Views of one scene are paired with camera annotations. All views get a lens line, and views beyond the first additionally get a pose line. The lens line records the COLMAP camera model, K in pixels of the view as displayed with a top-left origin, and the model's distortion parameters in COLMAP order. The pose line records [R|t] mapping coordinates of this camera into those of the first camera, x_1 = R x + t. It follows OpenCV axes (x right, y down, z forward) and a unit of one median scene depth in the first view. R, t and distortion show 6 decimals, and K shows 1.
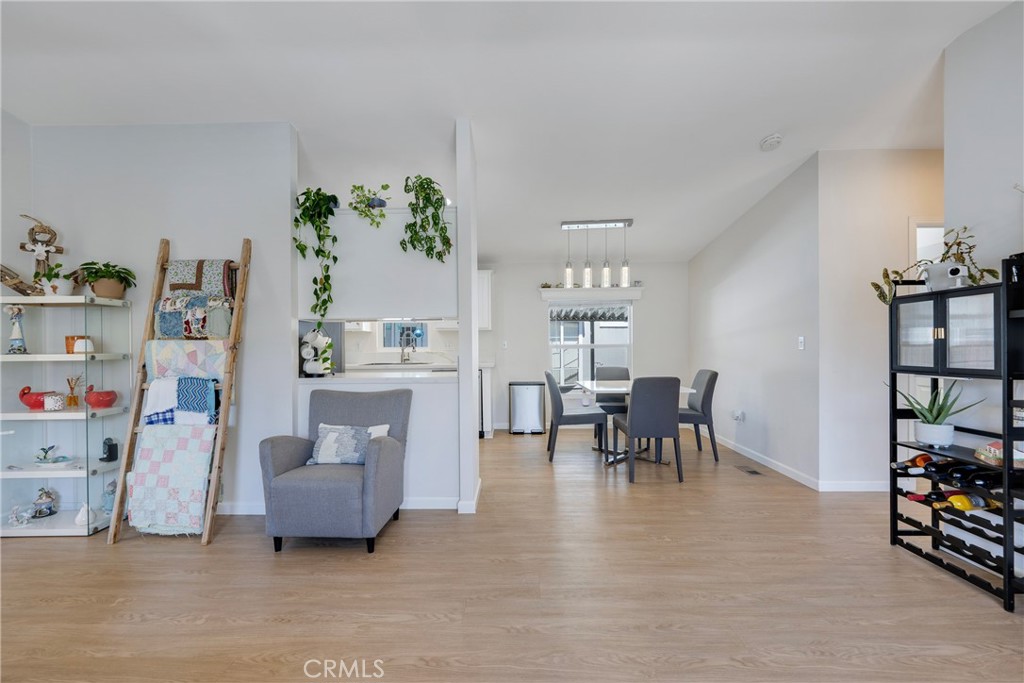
lens RADIAL K [[414.7, 0, 514.8], [0, 414.7, 347.7], [0, 0, 1]] dist [0.000272, -0.000132]
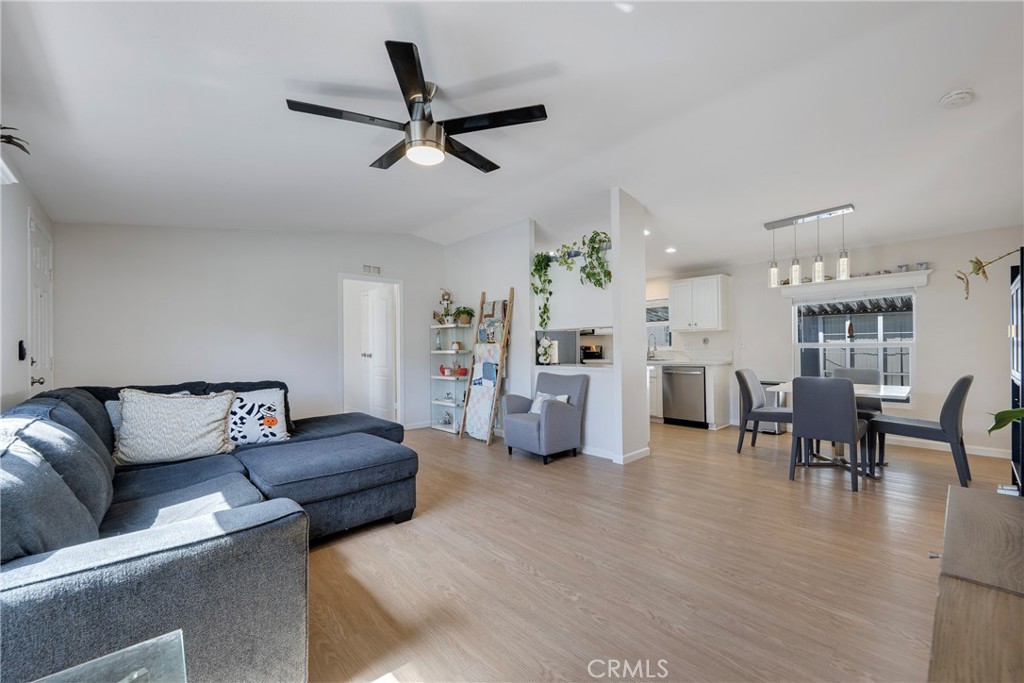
lens RADIAL K [[419.4, 0, 509.4], [0, 419.4, 346.9], [0, 0, 1]] dist [0.001450, -0.000046]
pose [[0.677597, -0.000695, -0.735433, 0.732386], [0.003516, 0.999991, 0.002294, -0.007046], [0.735425, -0.004140, 0.677594, -0.265797]]
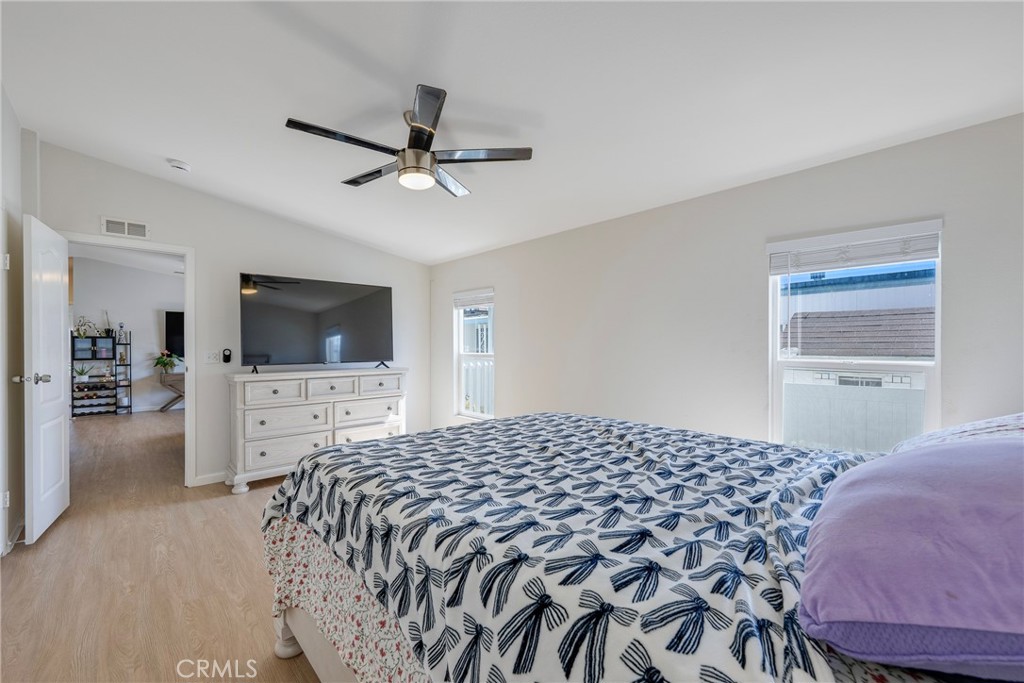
lens RADIAL K [[435.5, 0, 514.2], [0, 435.5, 347.1], [0, 0, 1]] dist [0.000761, 0.000119]
pose [[-0.683436, 0.020932, 0.729710, -3.130675], [0.017253, 0.999773, -0.012520, 0.048701], [-0.729806, 0.004033, -0.683642, 0.709338]]
